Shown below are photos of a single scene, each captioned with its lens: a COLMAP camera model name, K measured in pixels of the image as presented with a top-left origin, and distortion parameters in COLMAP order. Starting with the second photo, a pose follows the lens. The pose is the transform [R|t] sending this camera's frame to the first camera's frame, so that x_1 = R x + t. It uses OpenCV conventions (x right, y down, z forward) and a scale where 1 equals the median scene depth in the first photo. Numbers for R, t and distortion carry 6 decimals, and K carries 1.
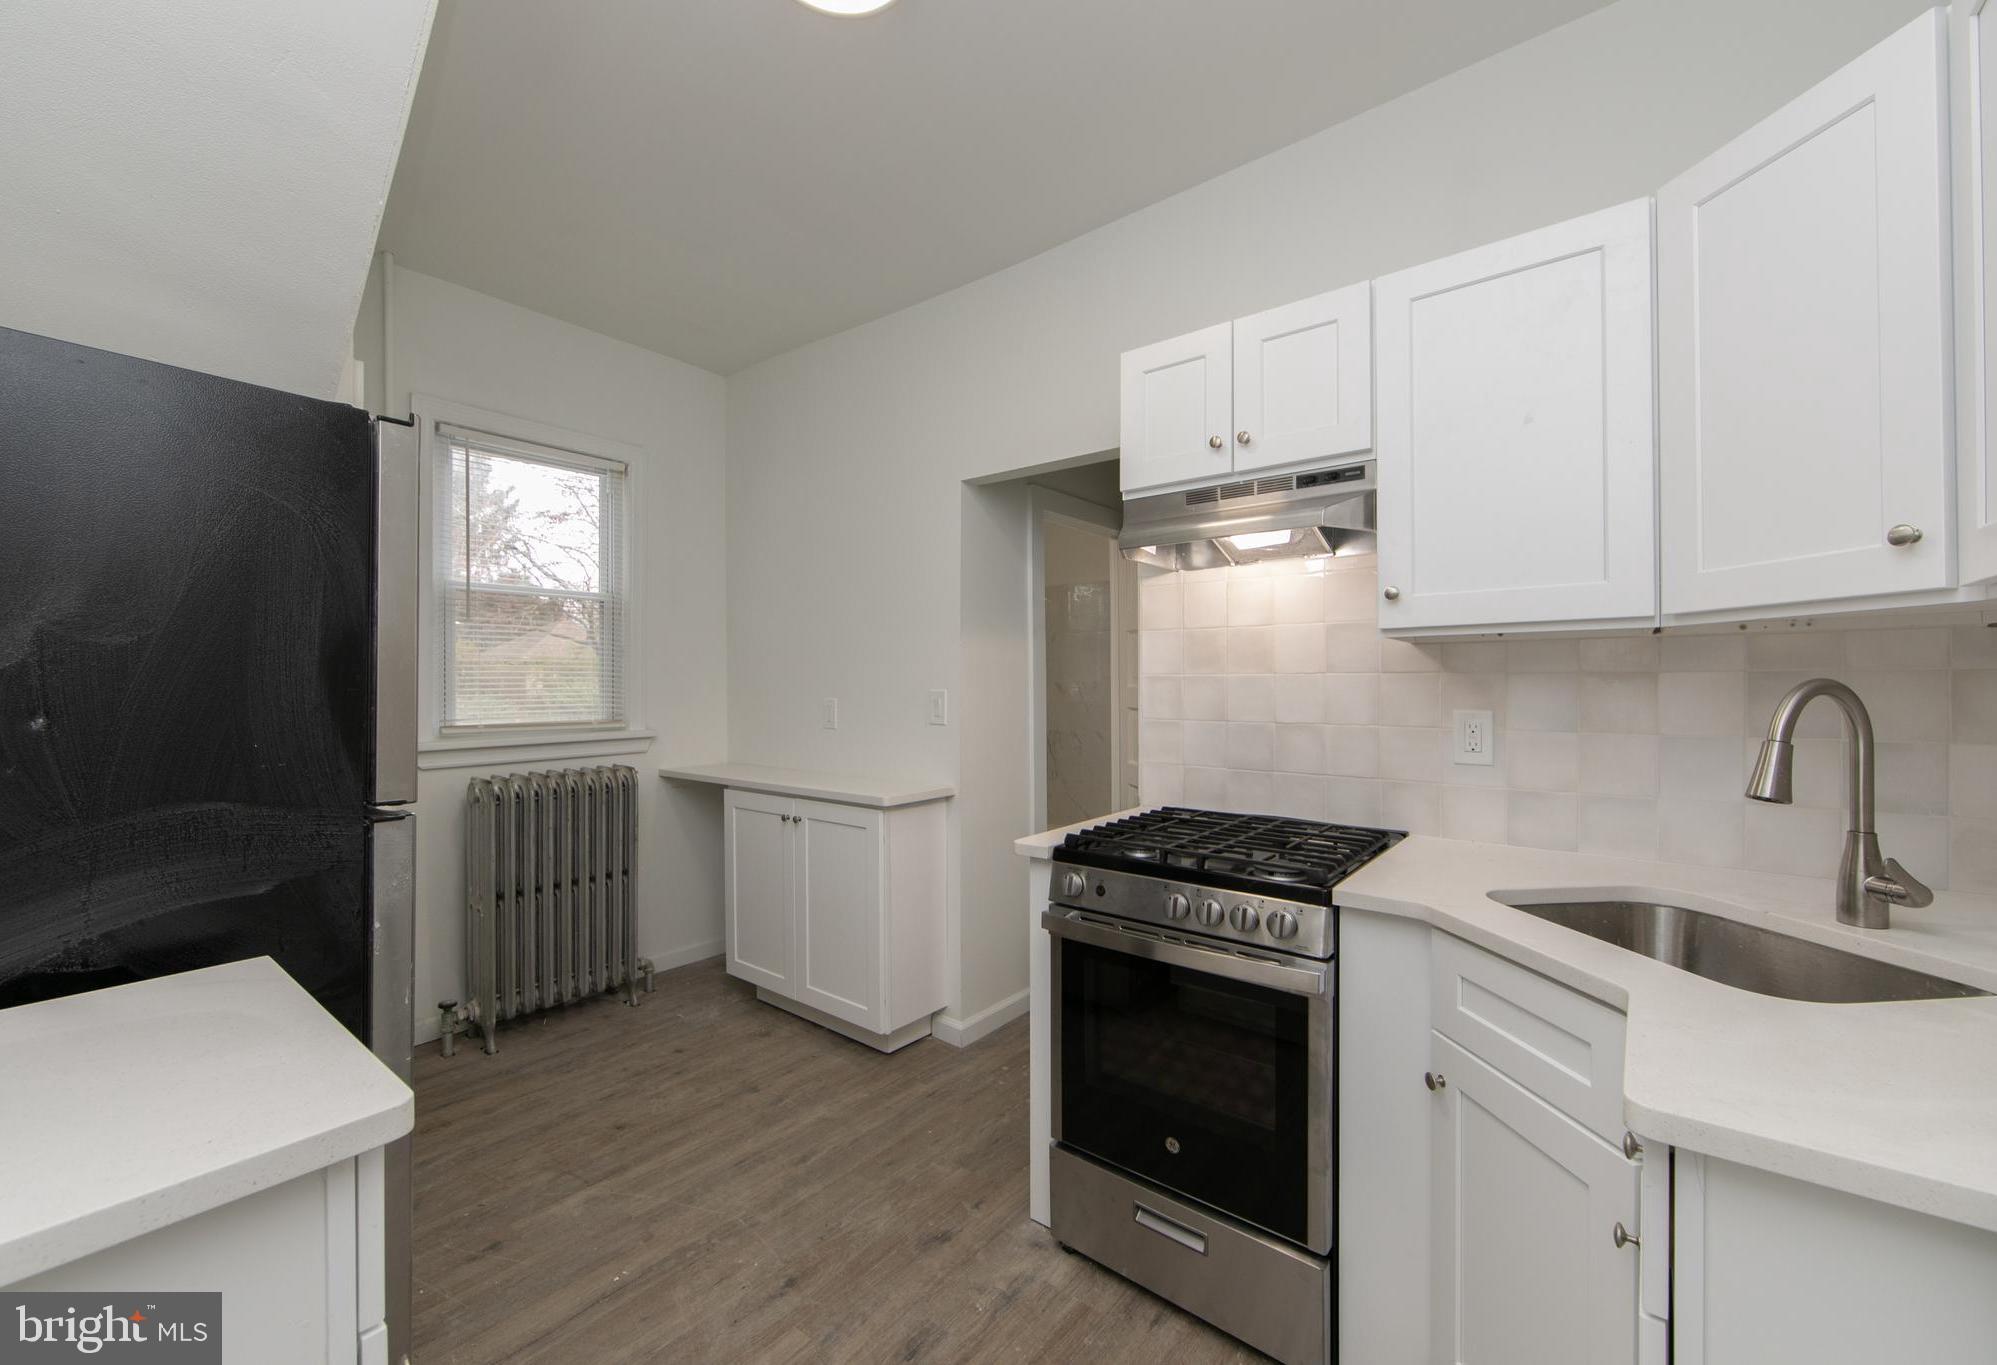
lens RADIAL K [[804.0, 0, 984.2], [0, 804.0, 679.2], [0, 0, 1]] dist [-0.002342, -0.000154]
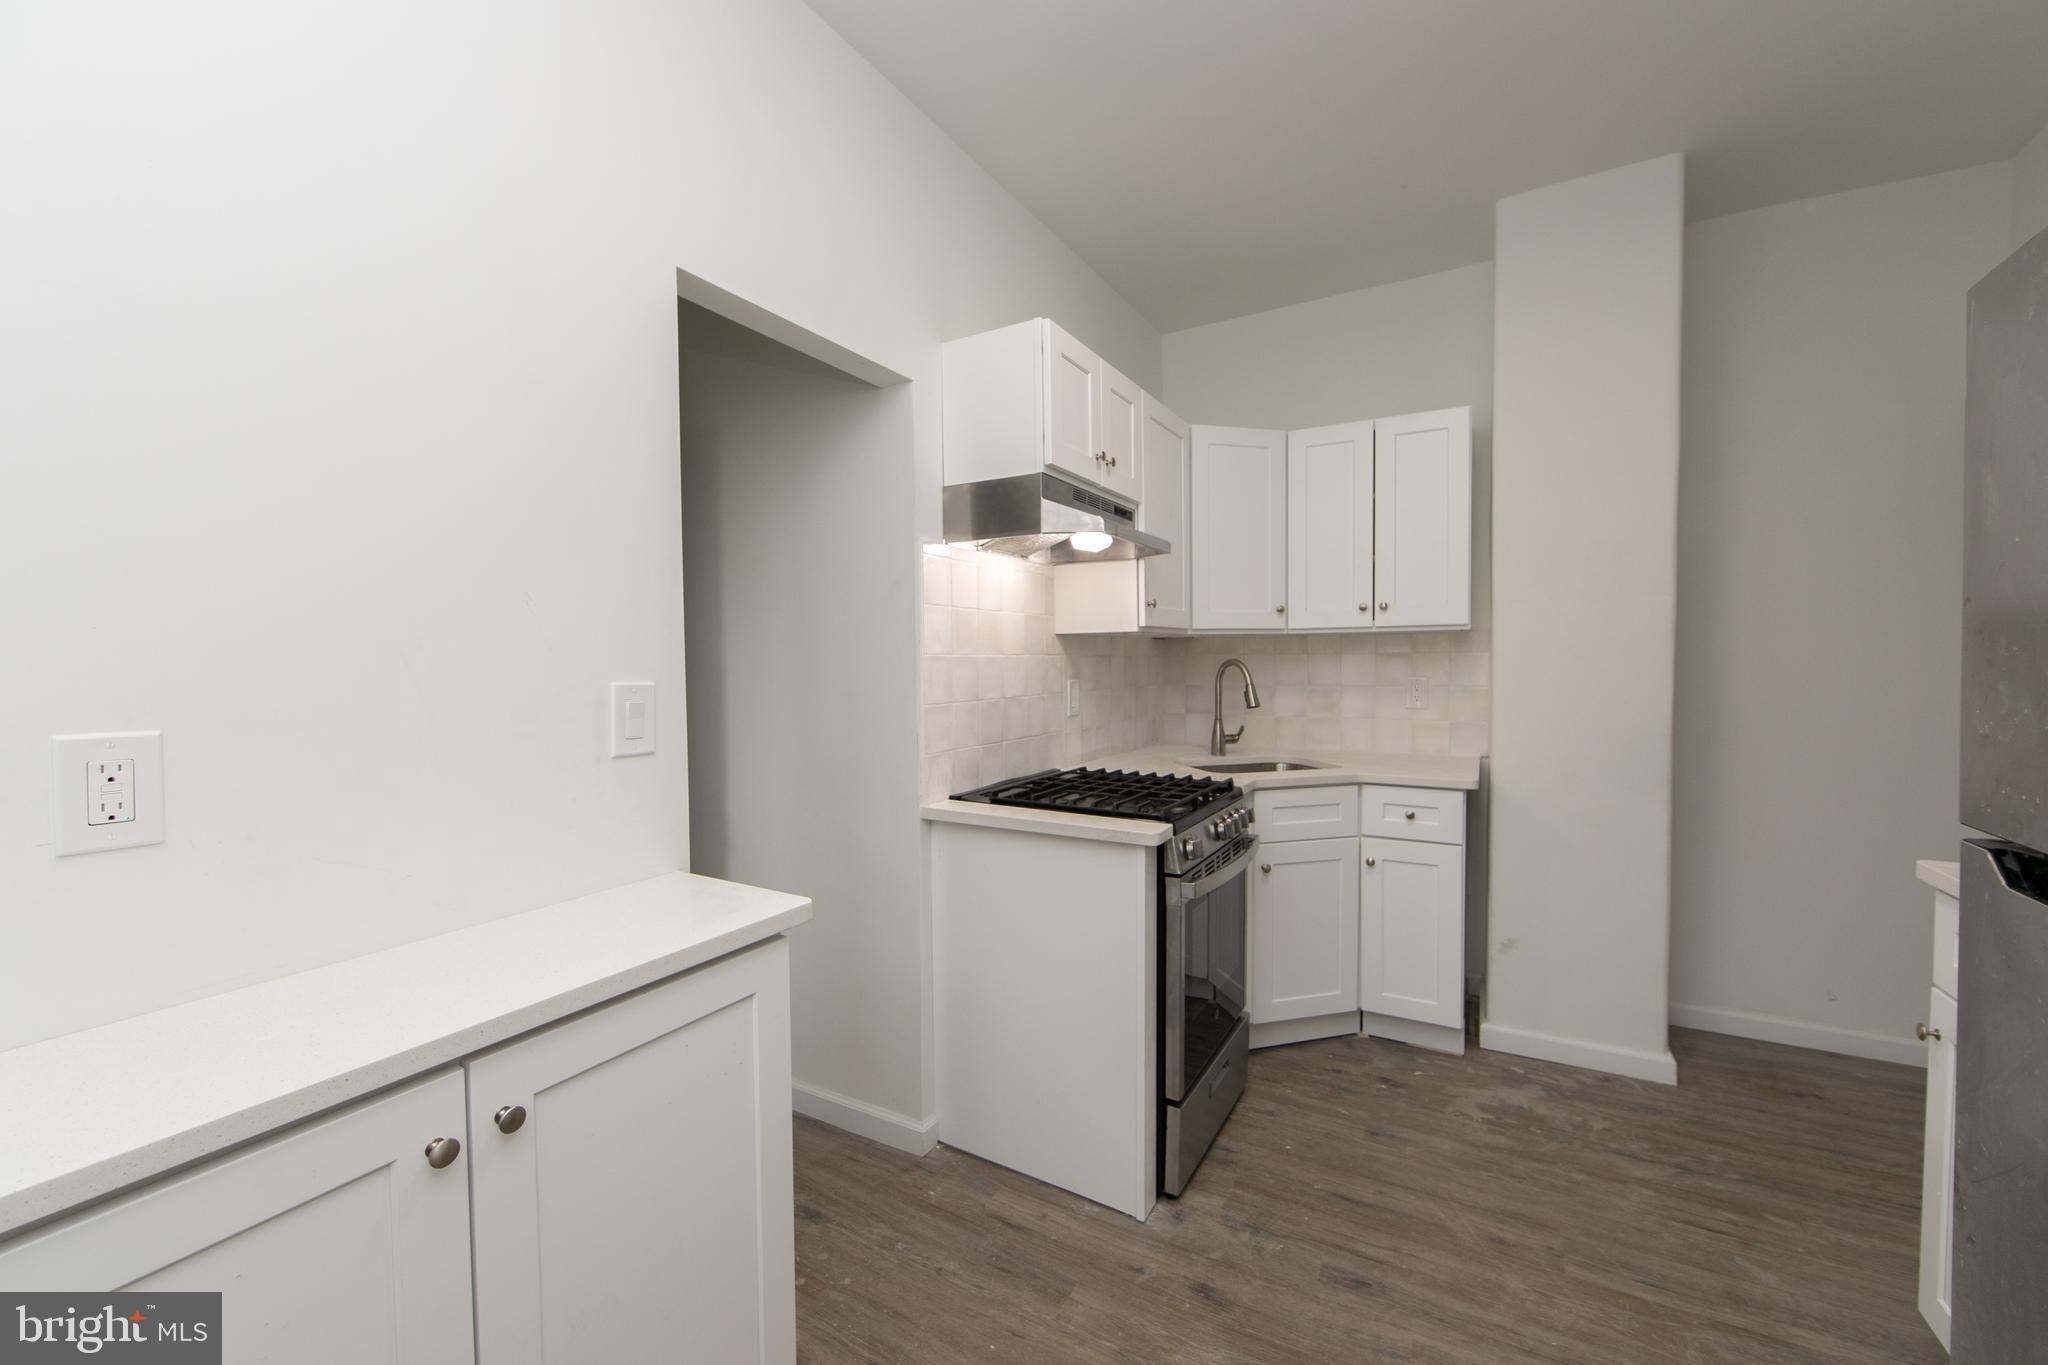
lens RADIAL K [[804.3, 0, 1024.9], [0, 804.3, 678.1], [0, 0, 1]] dist [-0.002357, 0.000078]
pose [[-0.163055, -0.024272, 0.986318, -0.891708], [-0.001619, 0.999703, 0.024334, -0.001165], [-0.986616, 0.002371, -0.163046, 1.360483]]
